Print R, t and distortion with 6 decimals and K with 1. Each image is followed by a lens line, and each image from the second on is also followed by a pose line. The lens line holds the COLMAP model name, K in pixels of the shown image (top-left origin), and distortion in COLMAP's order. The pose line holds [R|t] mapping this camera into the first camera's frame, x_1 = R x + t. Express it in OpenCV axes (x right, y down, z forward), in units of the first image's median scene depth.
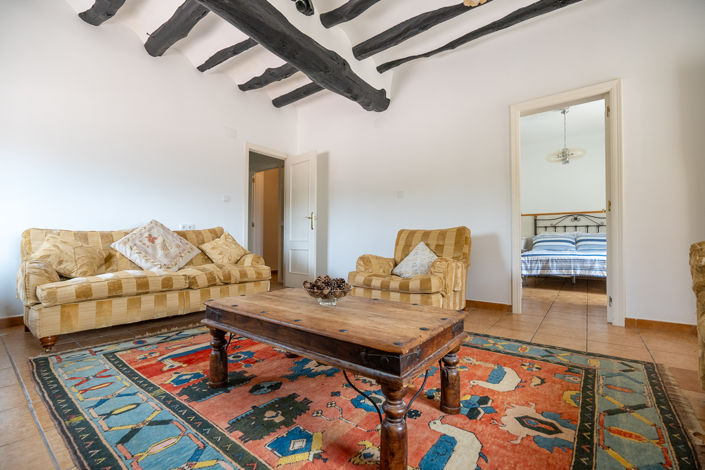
lens RADIAL K [[310.5, 0, 353.0], [0, 310.5, 234.6], [0, 0, 1]] dist [-0.011790, 0.001949]
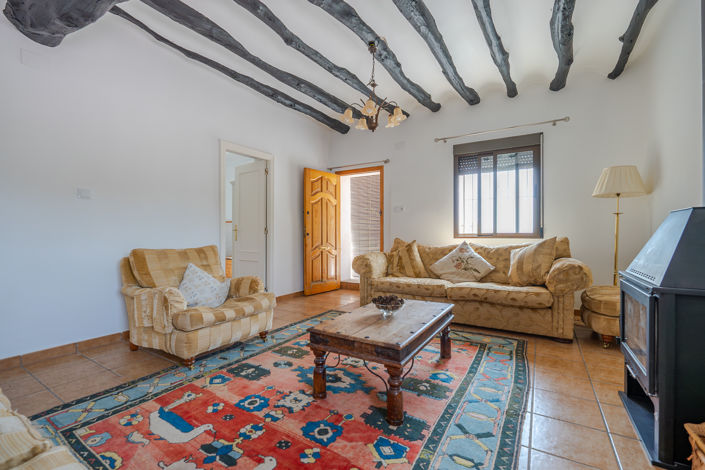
lens RADIAL K [[310.5, 0, 355.9], [0, 310.5, 234.1], [0, 0, 1]] dist [-0.011790, 0.001949]
pose [[-0.113466, 0.002211, 0.993539, -0.764784], [-0.021799, 0.999751, -0.004714, -0.072566], [-0.993303, -0.022193, -0.113390, 0.662470]]
